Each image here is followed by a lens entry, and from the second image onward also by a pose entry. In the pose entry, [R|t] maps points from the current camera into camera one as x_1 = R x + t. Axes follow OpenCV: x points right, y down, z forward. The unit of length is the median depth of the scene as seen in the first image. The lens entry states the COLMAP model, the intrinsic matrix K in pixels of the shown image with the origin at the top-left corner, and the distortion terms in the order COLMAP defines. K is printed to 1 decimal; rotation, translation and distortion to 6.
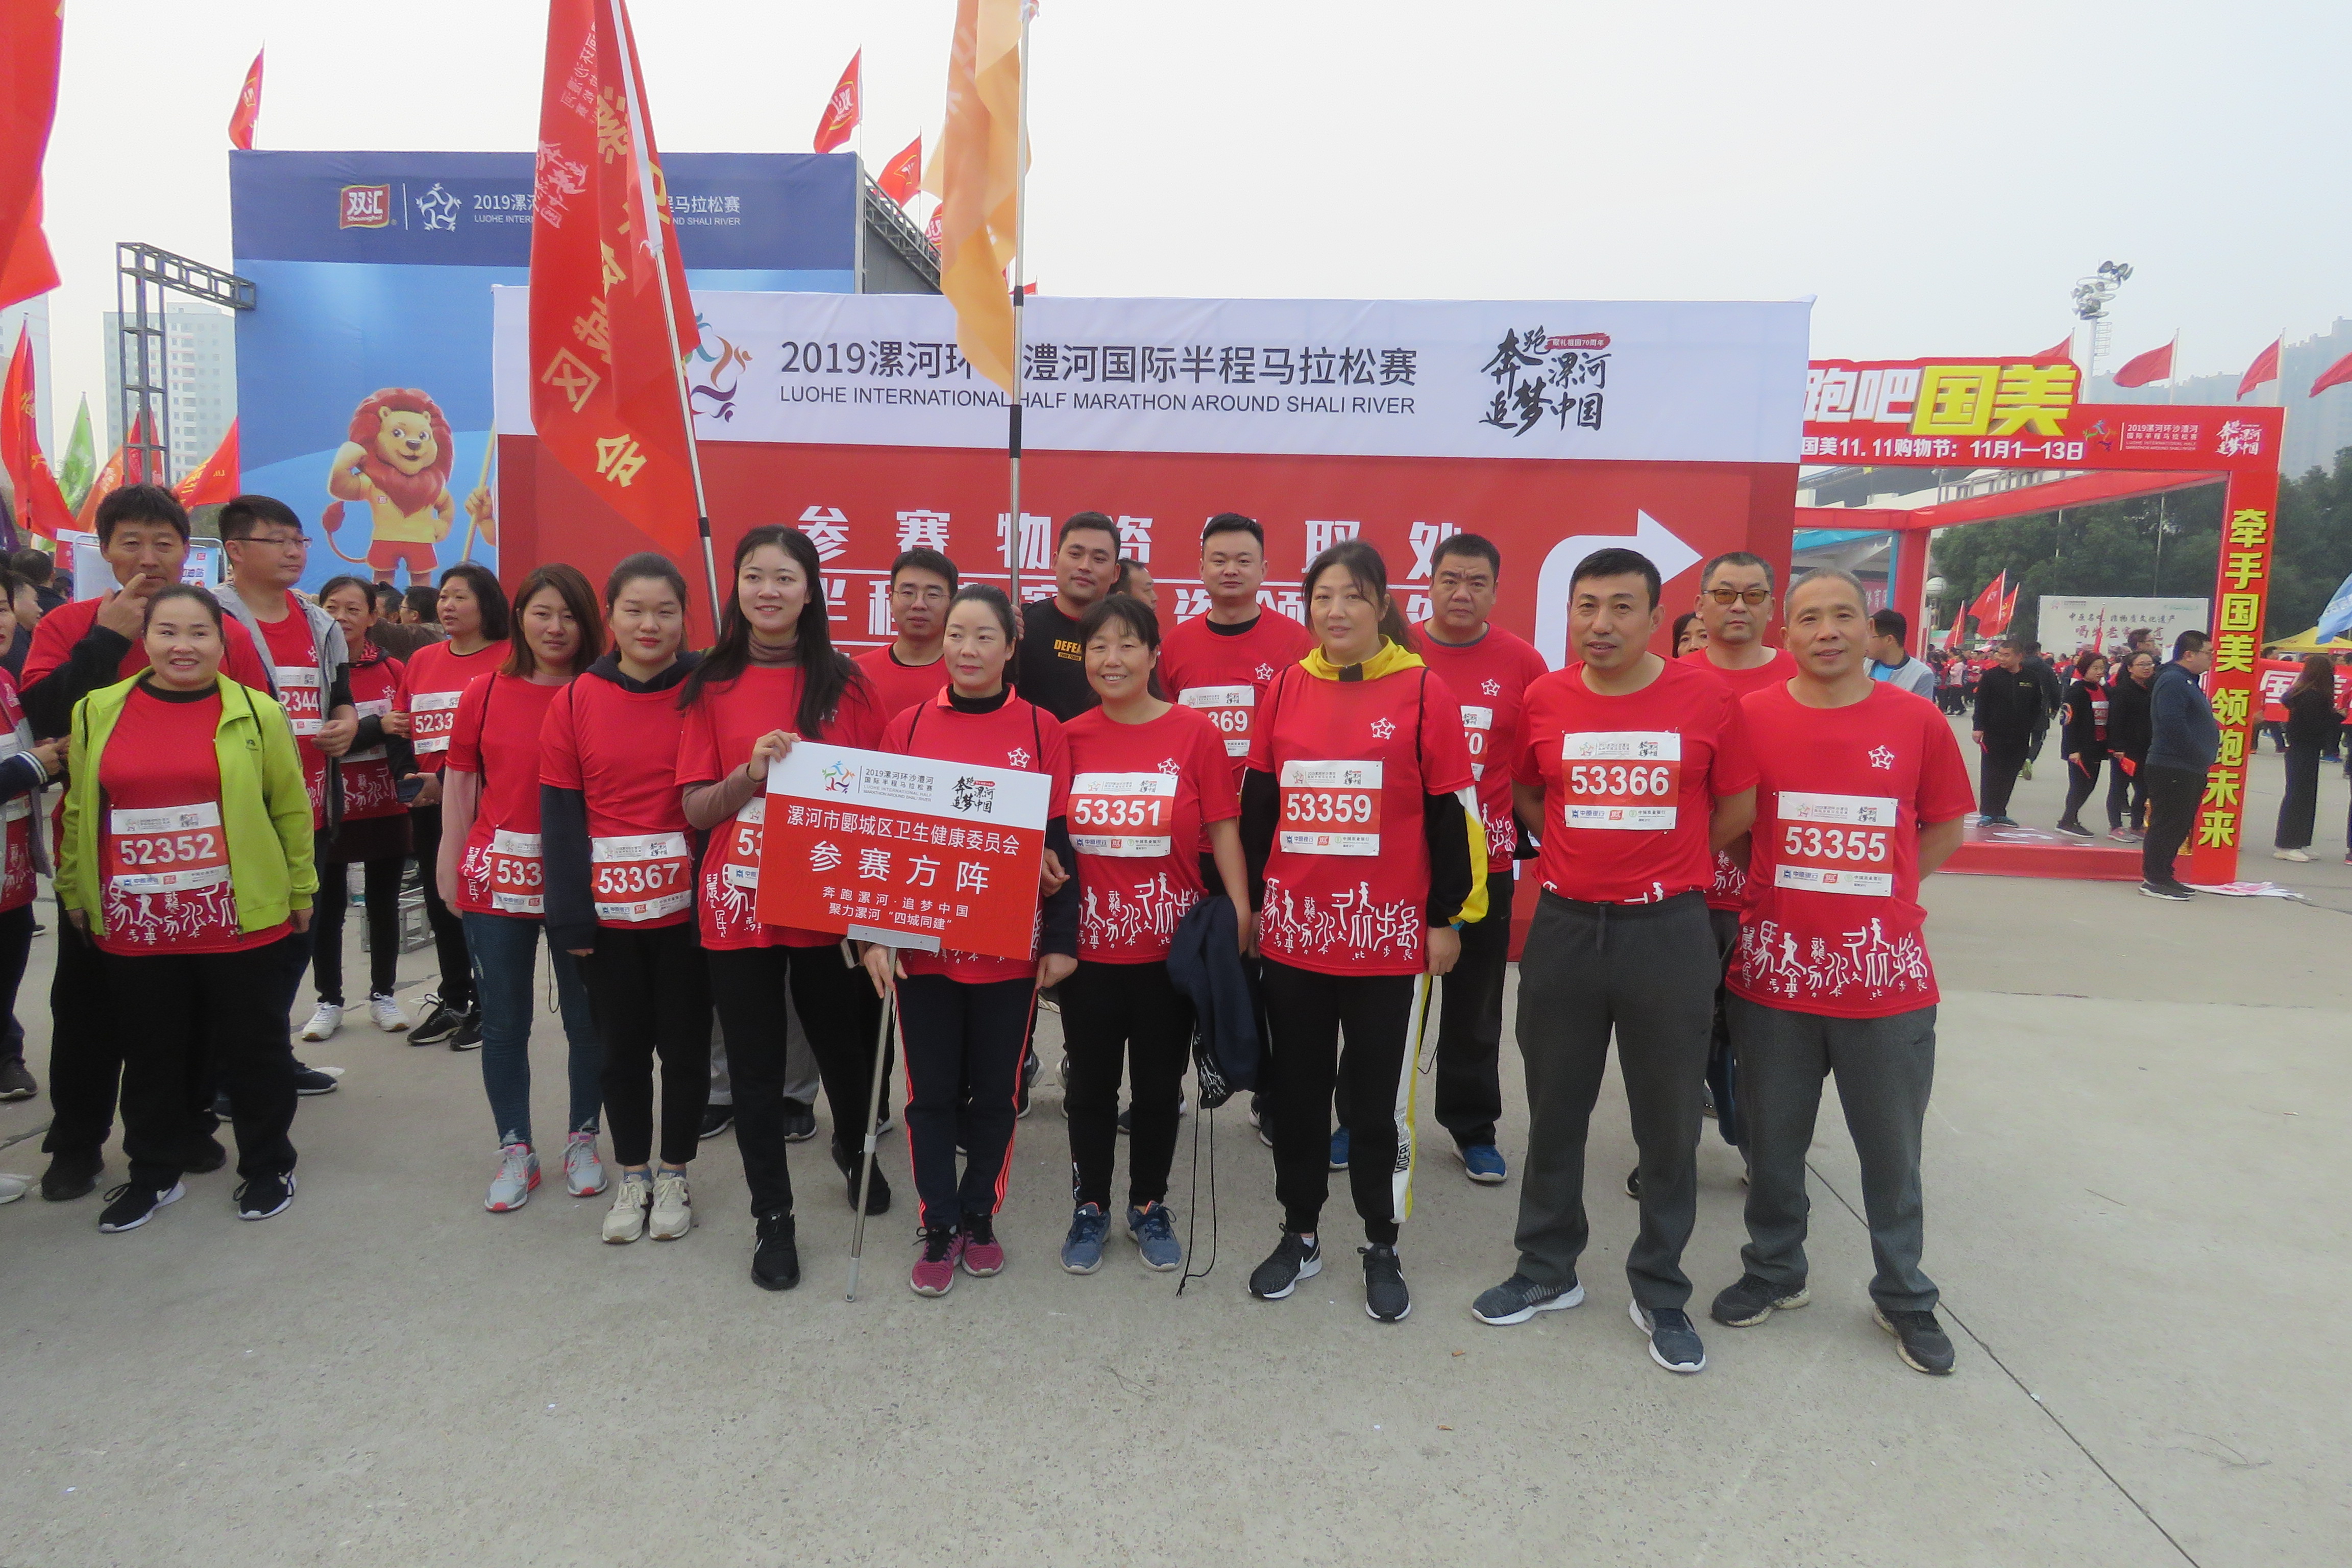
lens RADIAL K [[1504.0, 0, 1184.3], [0, 1504.0, 774.6], [0, 0, 1]] dist [0.003504, -0.001592]
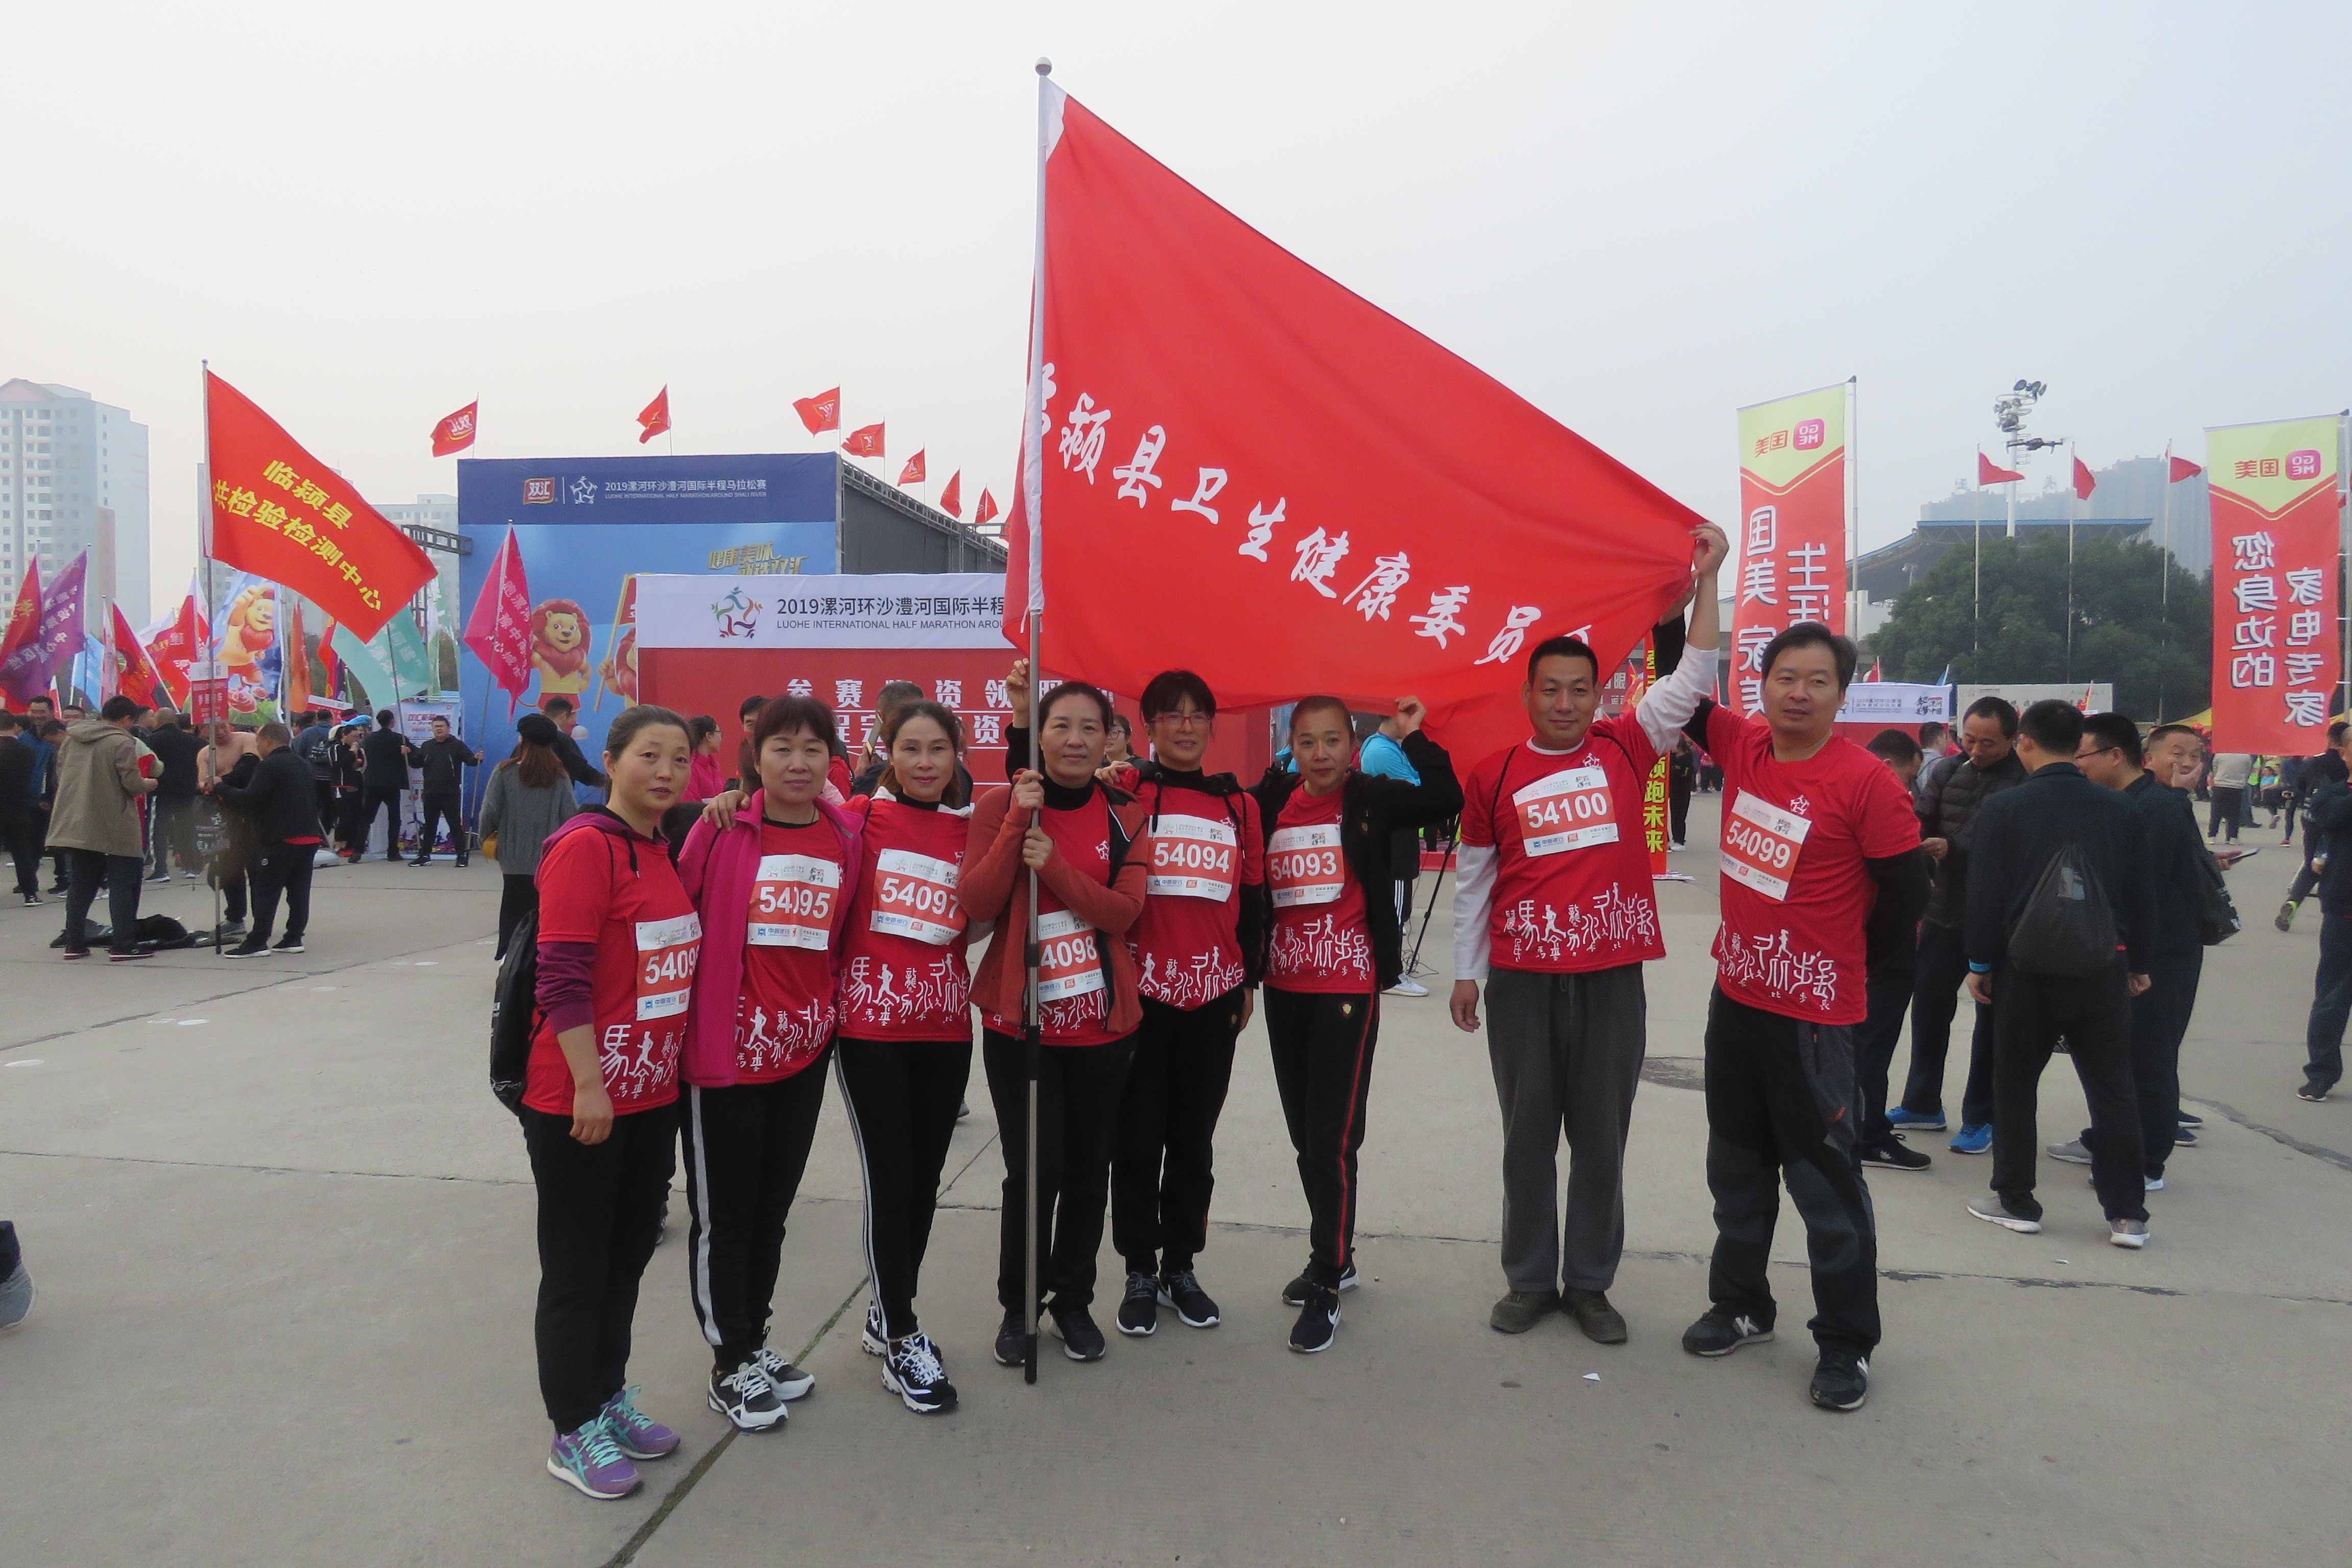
lens RADIAL K [[1504.0, 0, 1194.7], [0, 1504.0, 776.1], [0, 0, 1]] dist [0.003504, -0.001592]
pose [[0.999326, -0.025099, -0.026797, 0.230271], [0.023188, 0.997320, -0.069389, 0.069651], [0.028467, 0.068721, 0.997230, -0.666078]]
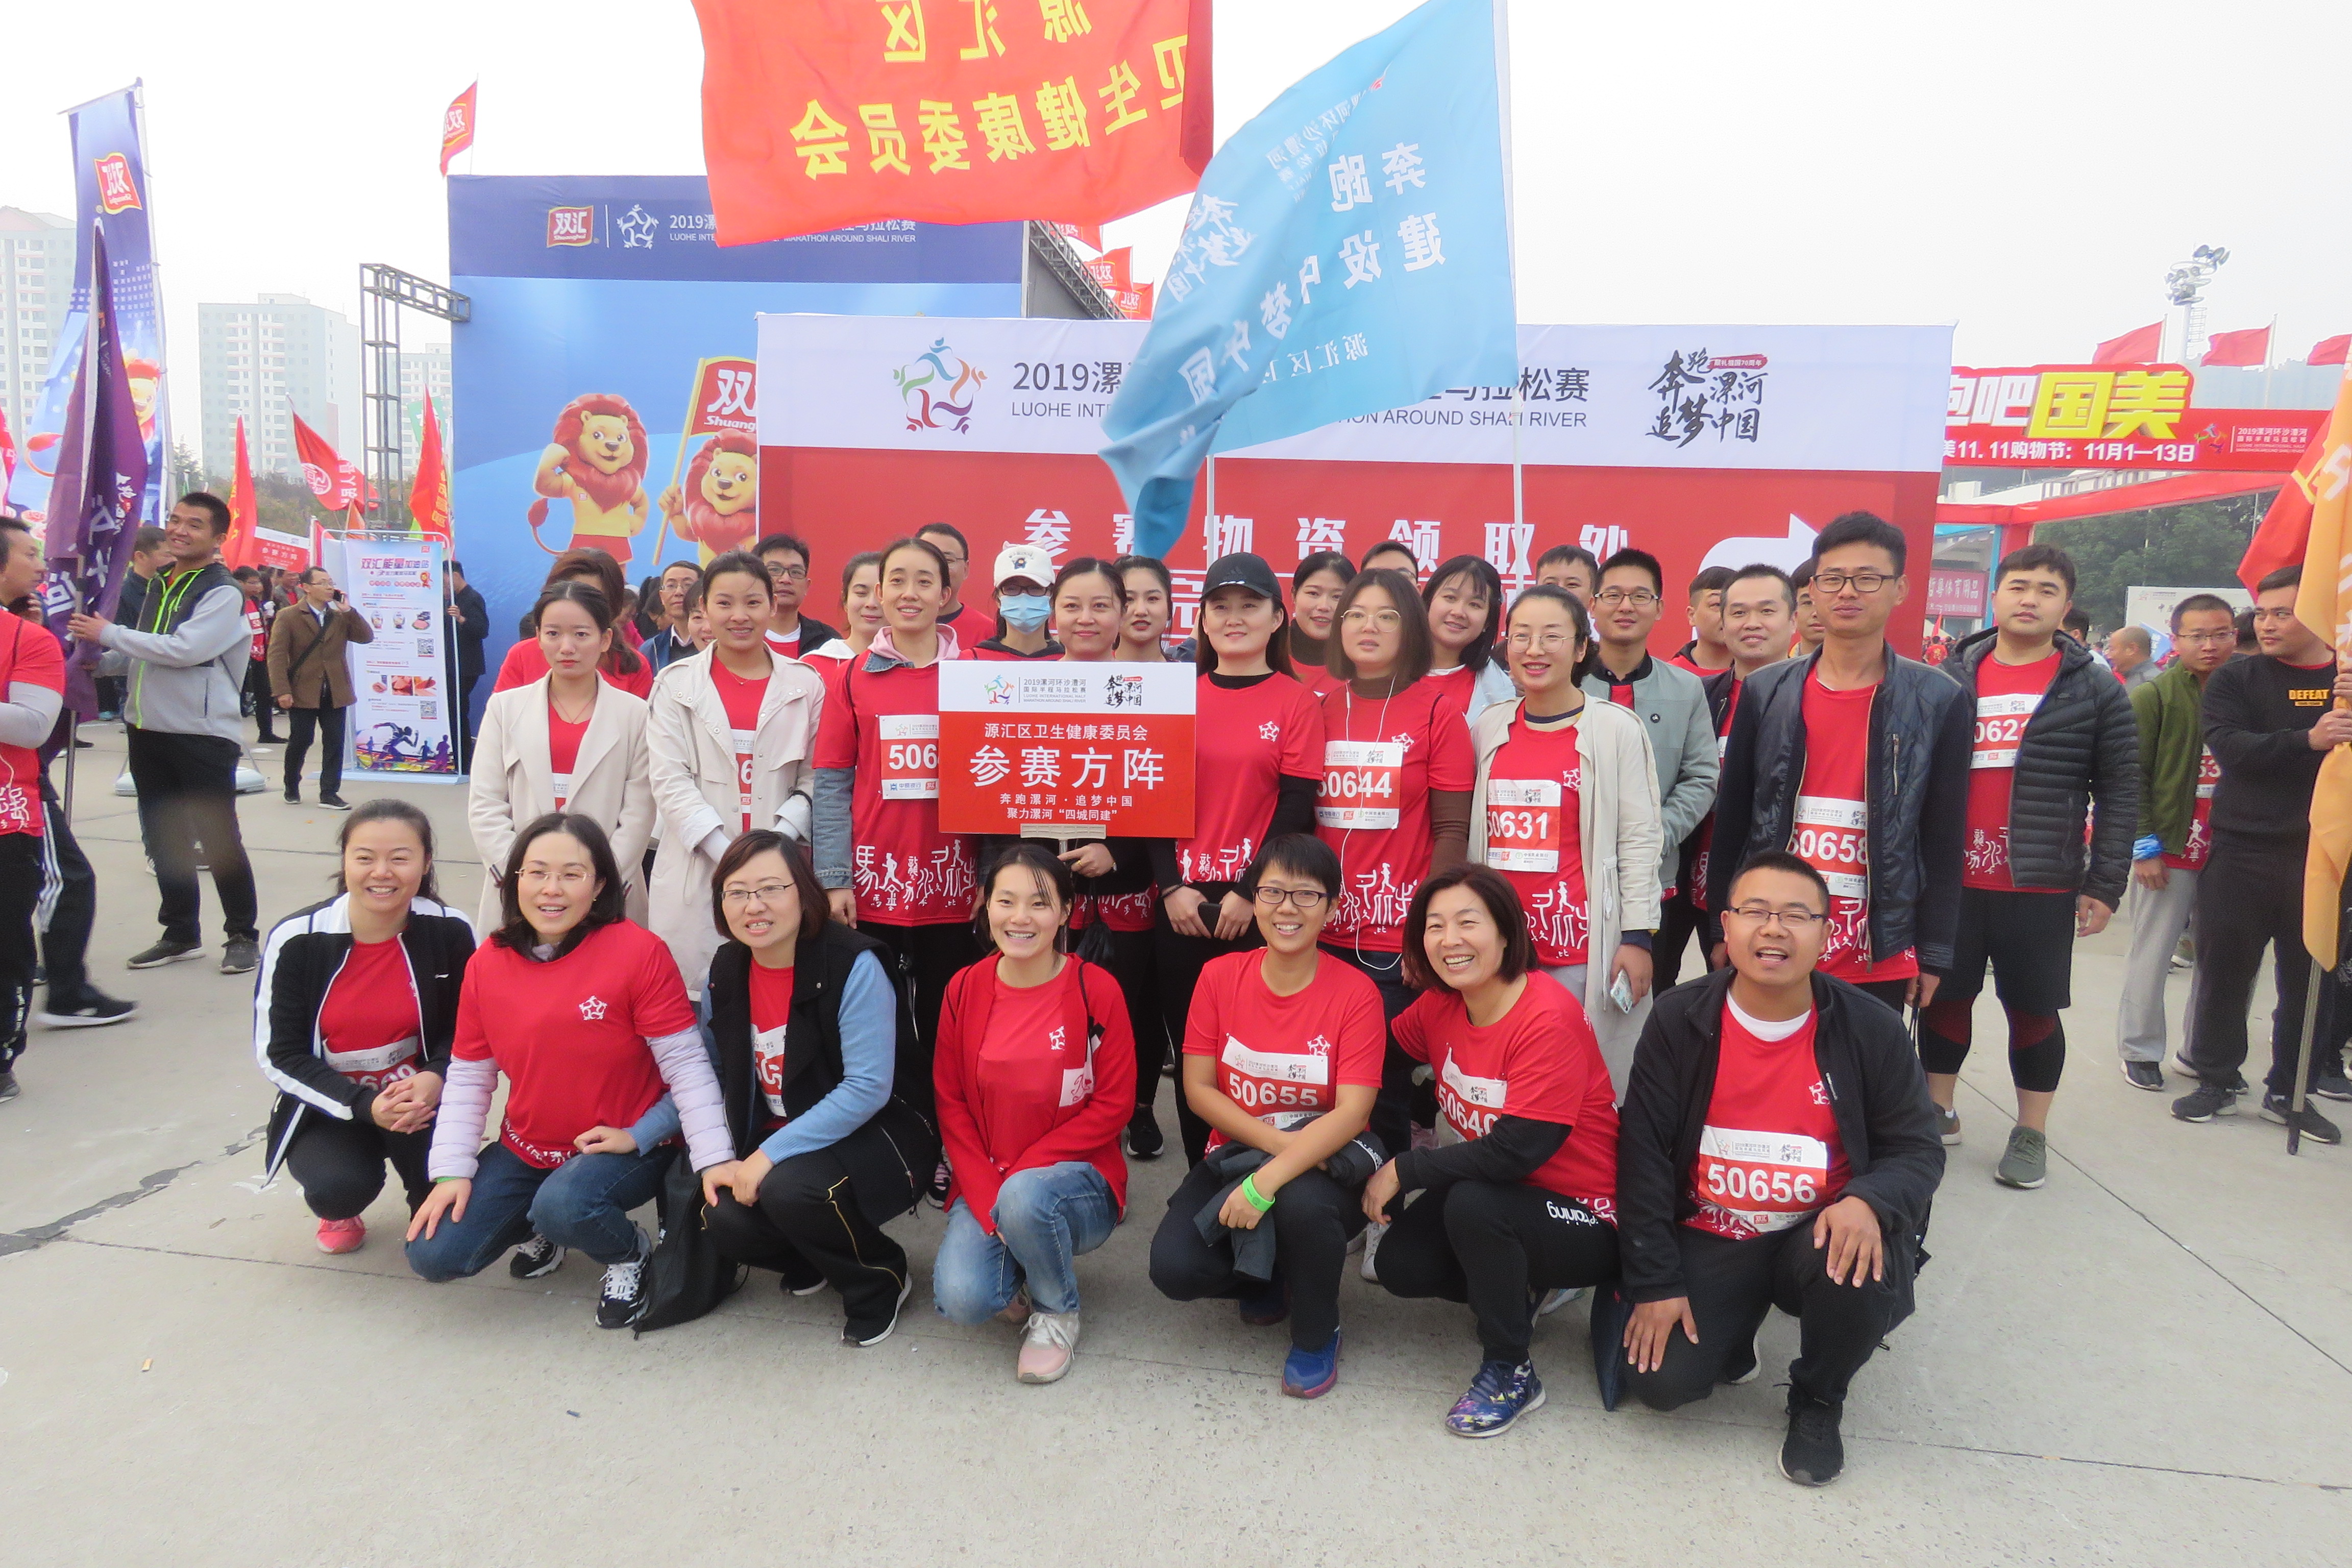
lens RADIAL K [[1504.0, 0, 1189.6], [0, 1504.0, 777.3], [0, 0, 1]] dist [0.003504, -0.001592]
pose [[0.999275, 0.007485, -0.037342, -0.062719], [-0.007111, 0.999923, 0.010133, 0.005796], [0.037415, -0.009860, 0.999251, -0.079014]]
